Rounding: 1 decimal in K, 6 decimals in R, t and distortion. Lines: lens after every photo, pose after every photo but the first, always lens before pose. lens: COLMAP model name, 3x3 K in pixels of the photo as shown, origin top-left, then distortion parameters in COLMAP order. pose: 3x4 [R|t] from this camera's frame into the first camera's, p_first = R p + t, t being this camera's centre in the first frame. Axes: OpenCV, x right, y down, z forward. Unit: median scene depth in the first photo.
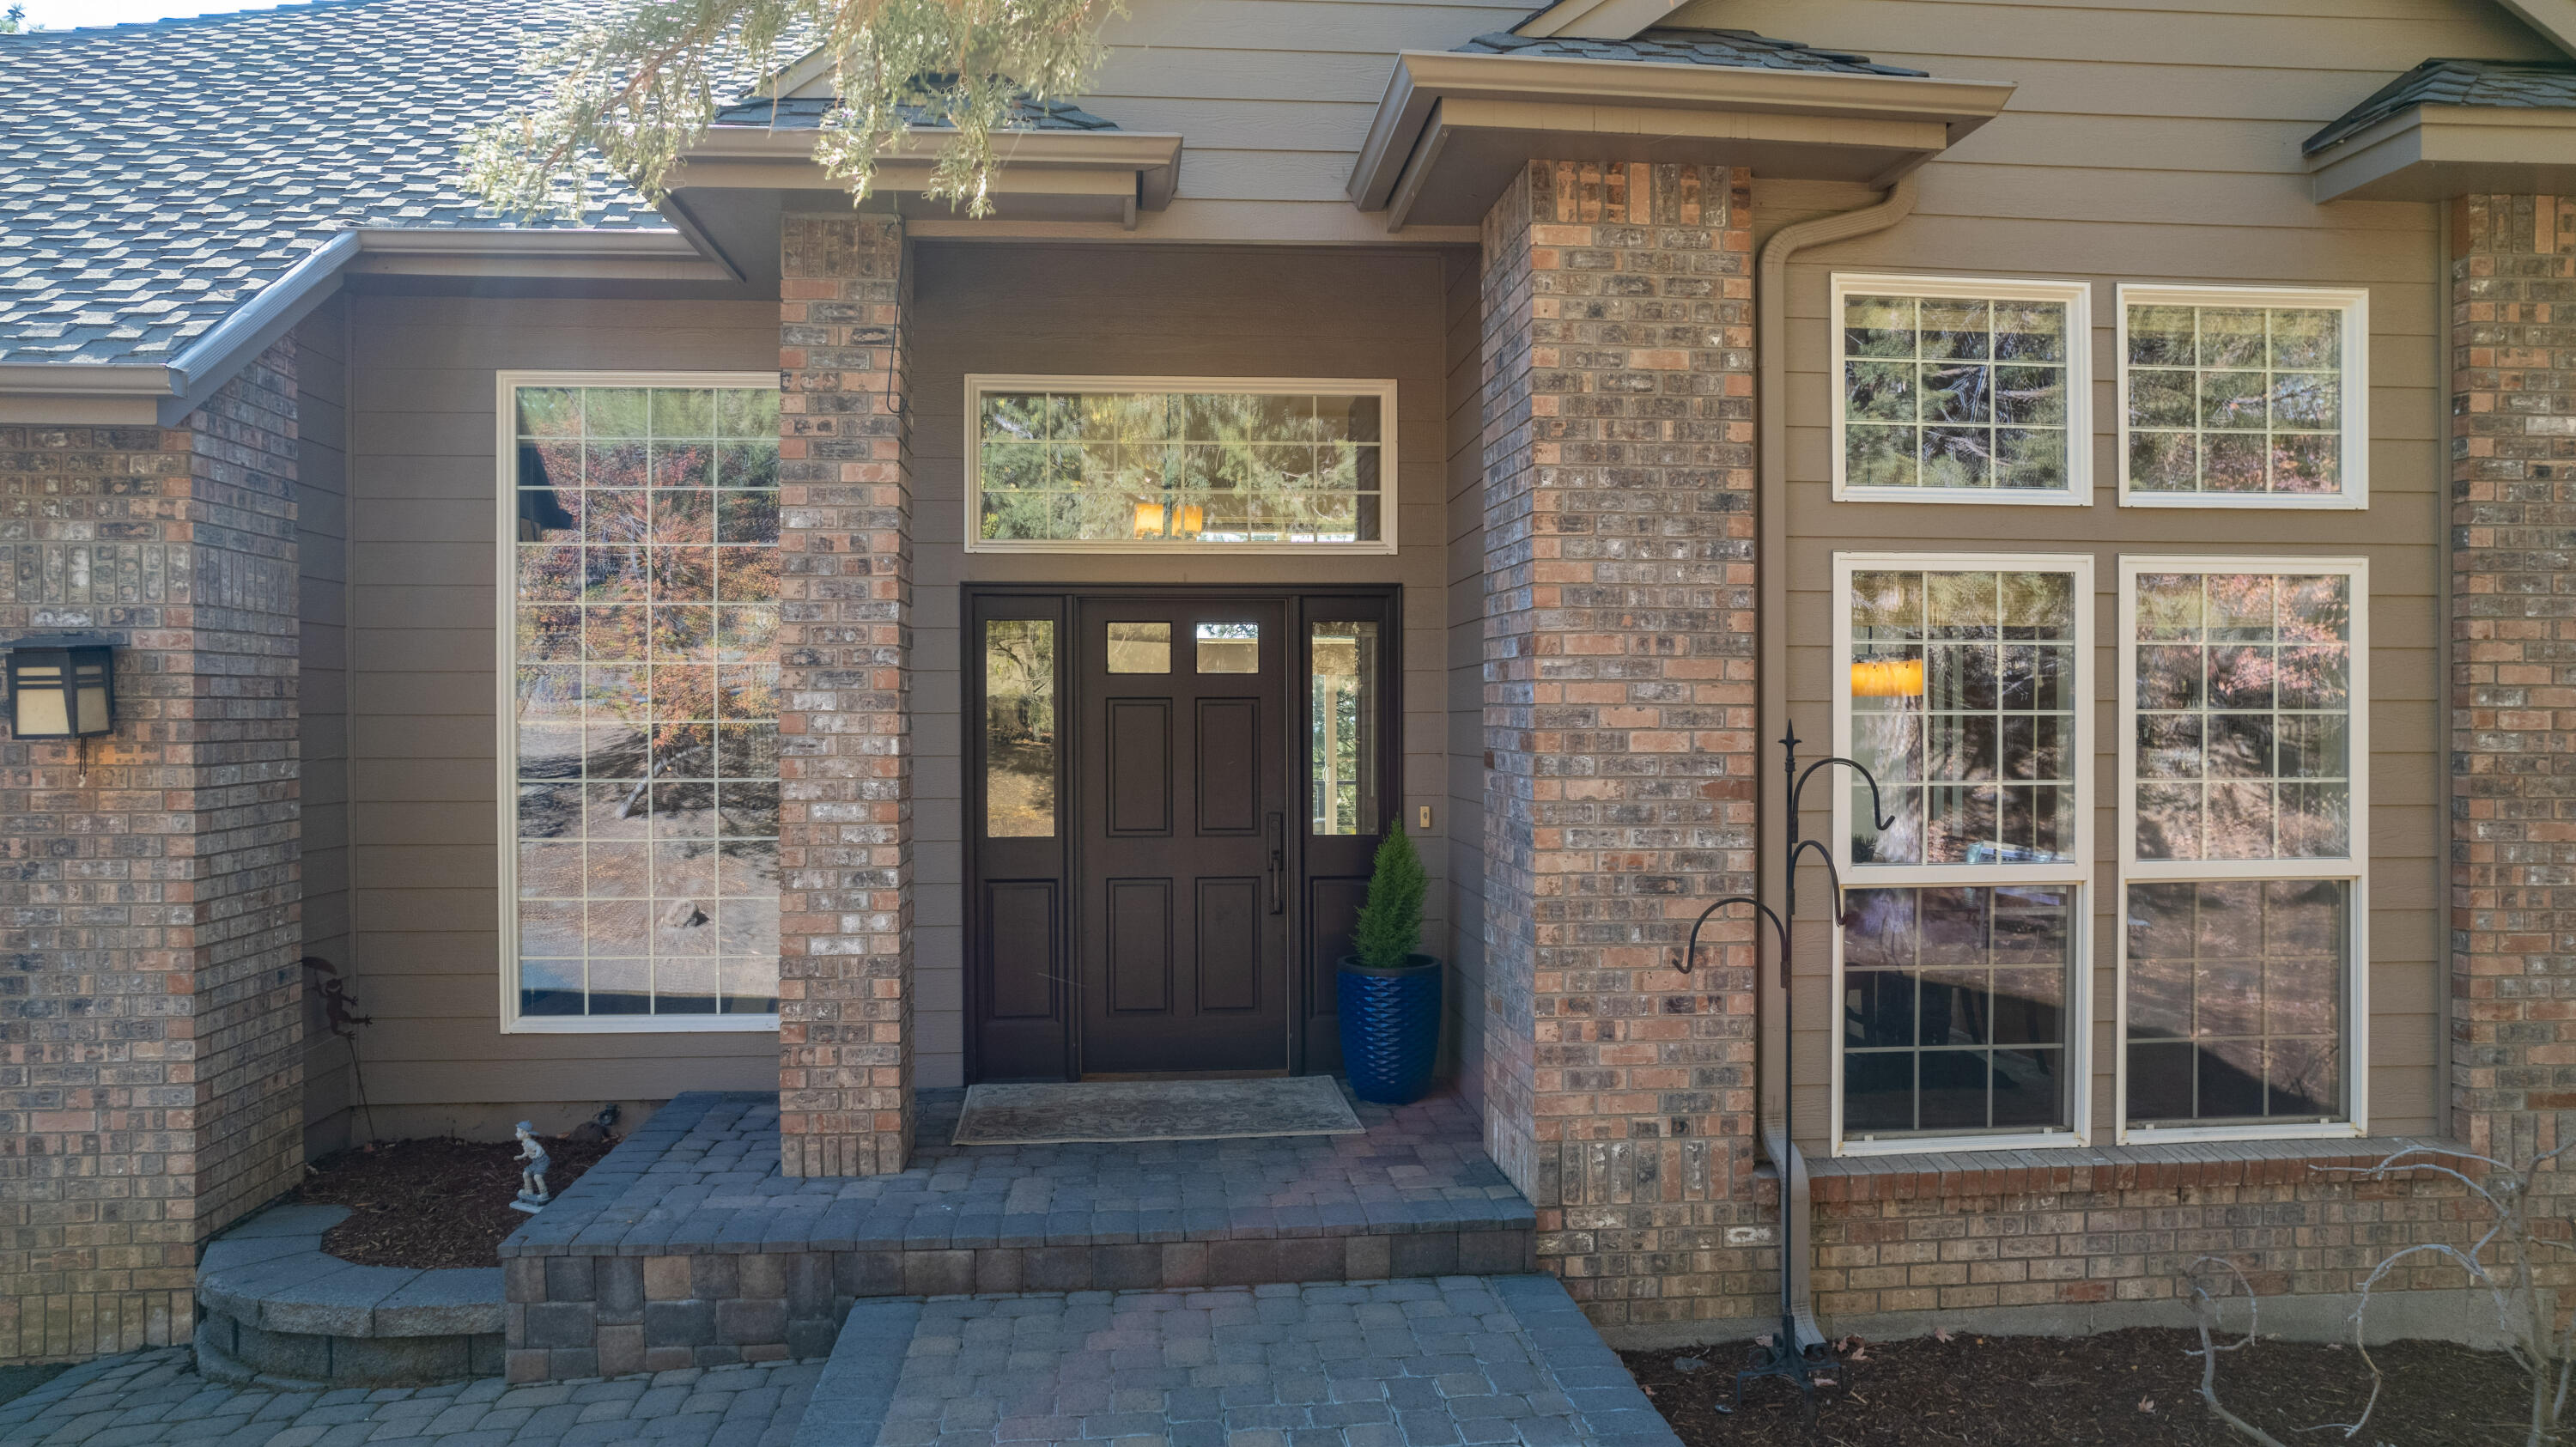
lens RADIAL K [[1650.8, 0, 1285.1], [0, 1650.8, 723.7], [0, 0, 1]] dist [-0.071771, 0.062291]
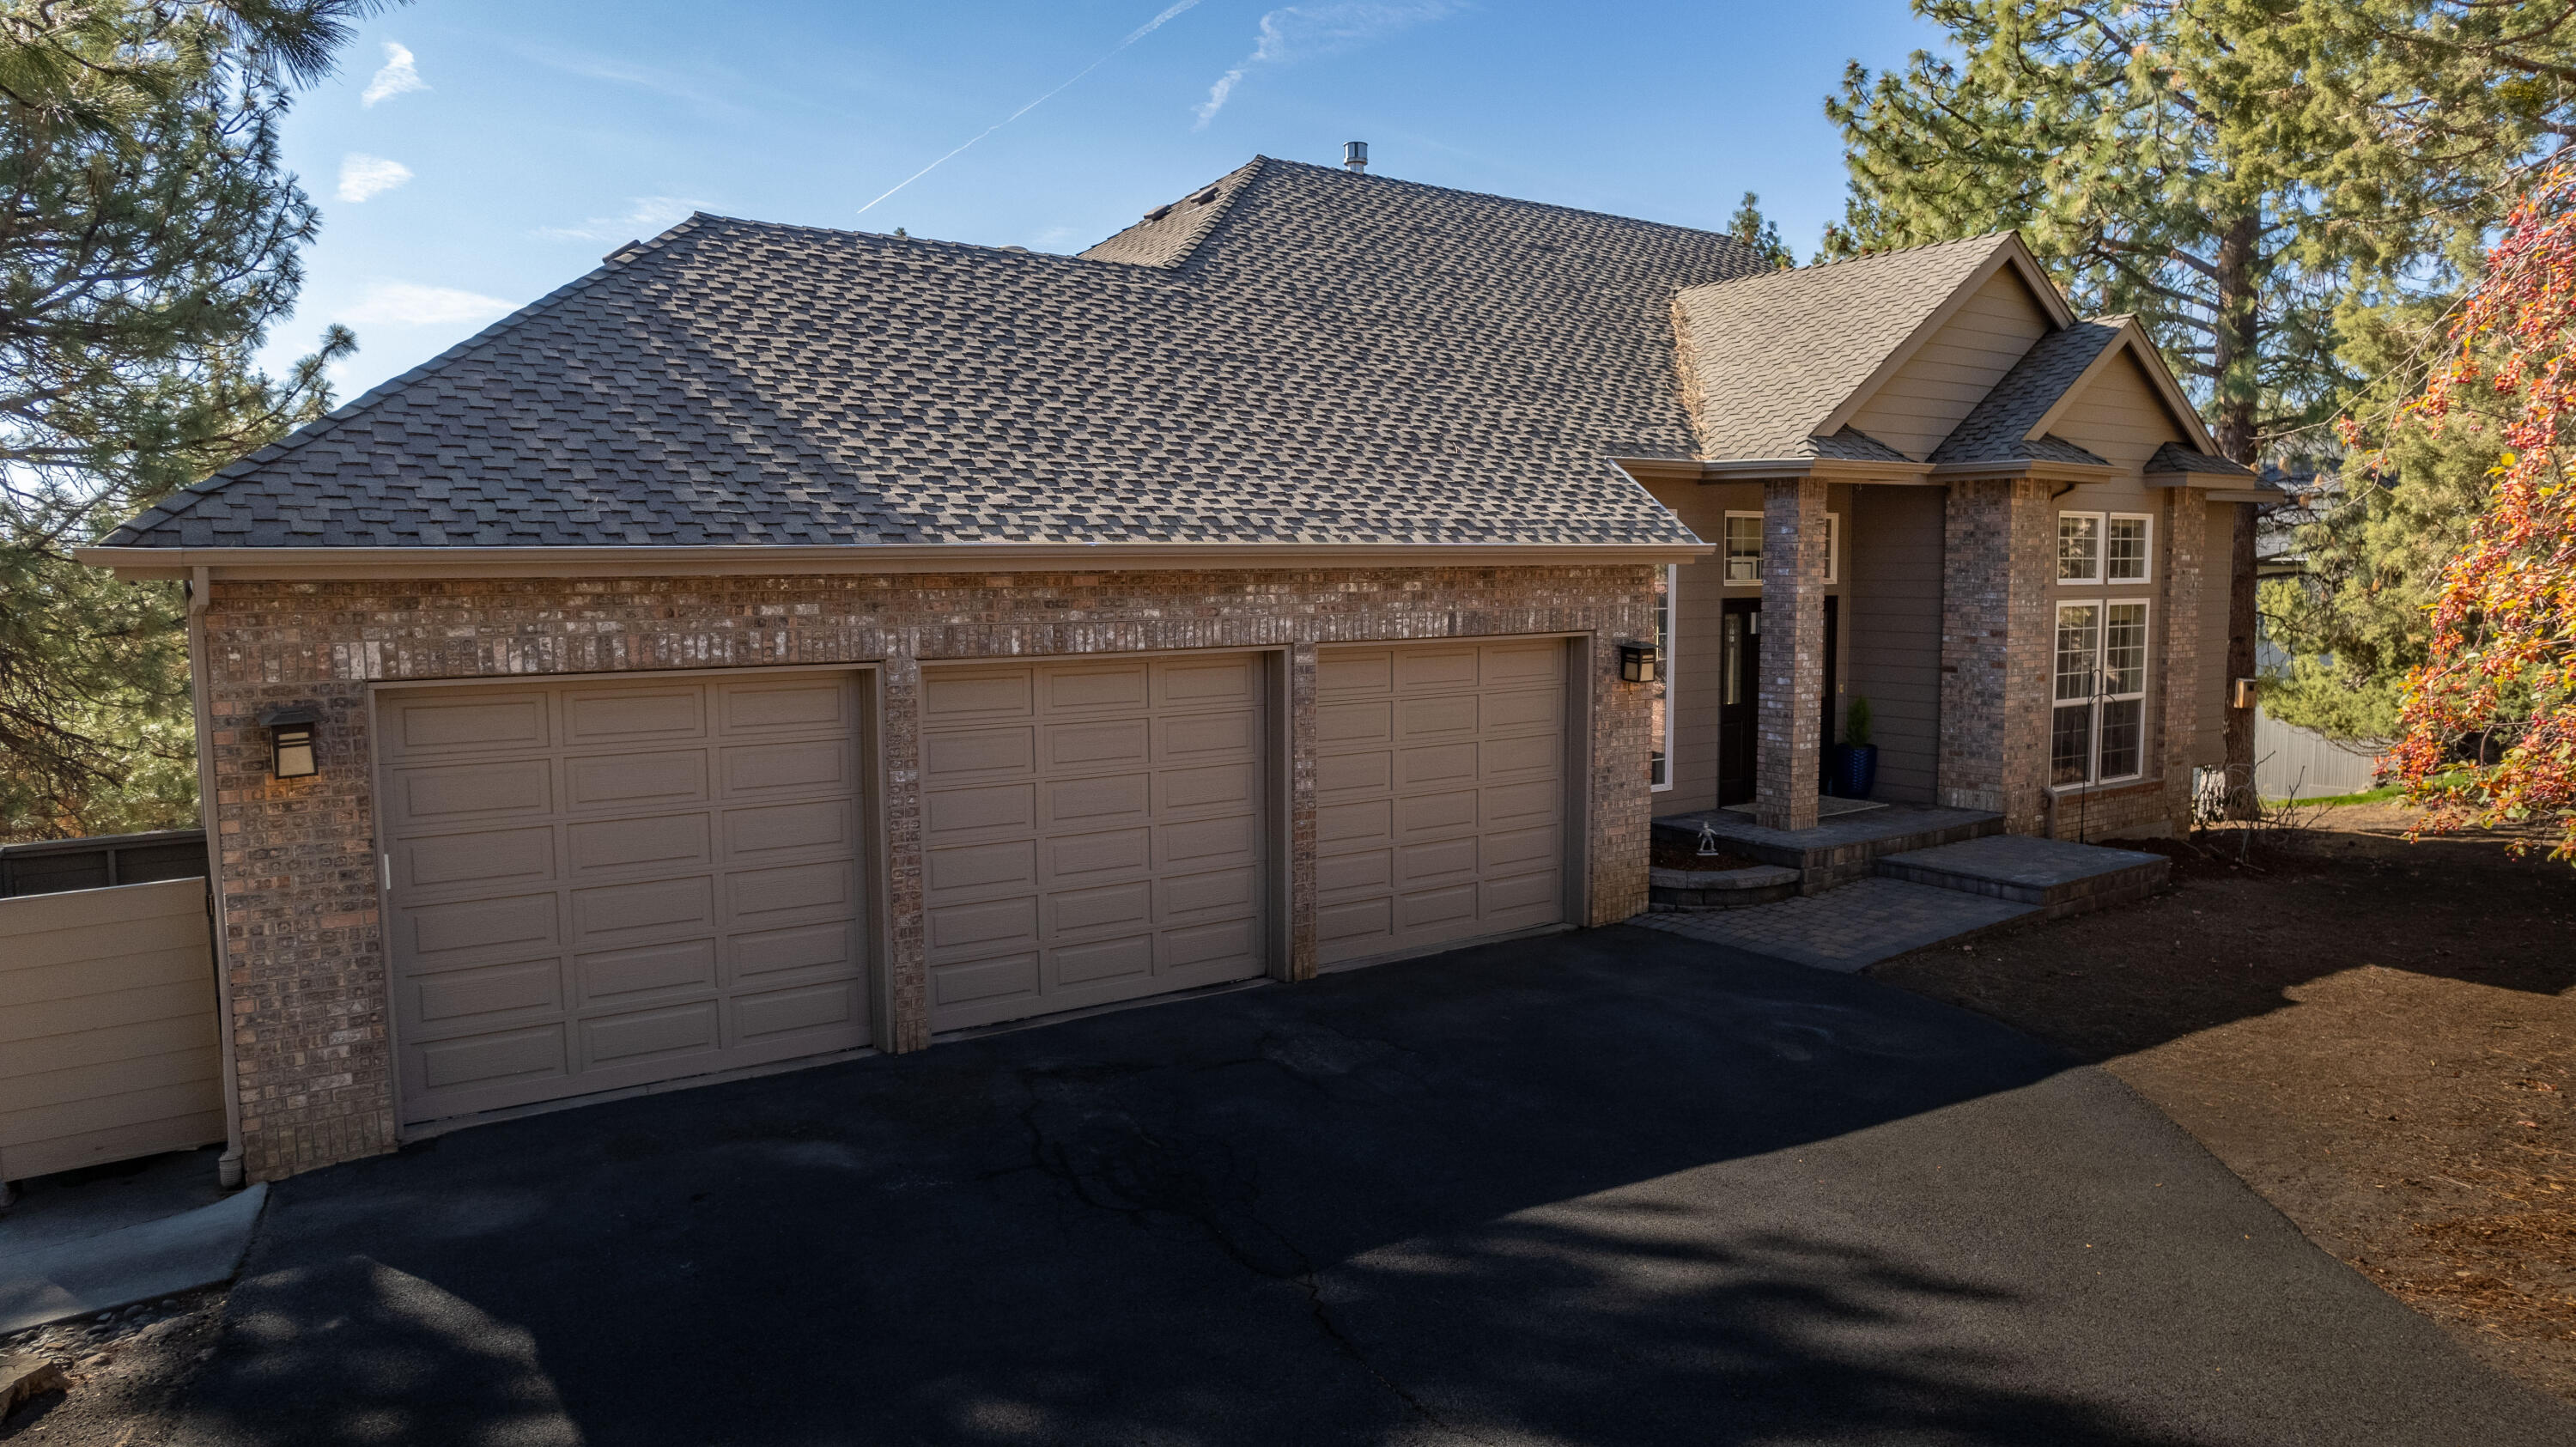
lens RADIAL K [[1650.8, 0, 1288.0], [0, 1650.8, 723.6], [0, 0, 1]] dist [-0.071771, 0.062291]
pose [[0.866343, -0.049479, 0.496993, -2.486990], [0.001215, 0.995287, 0.096970, -0.175081], [-0.499448, -0.083405, 0.862319, -0.967920]]
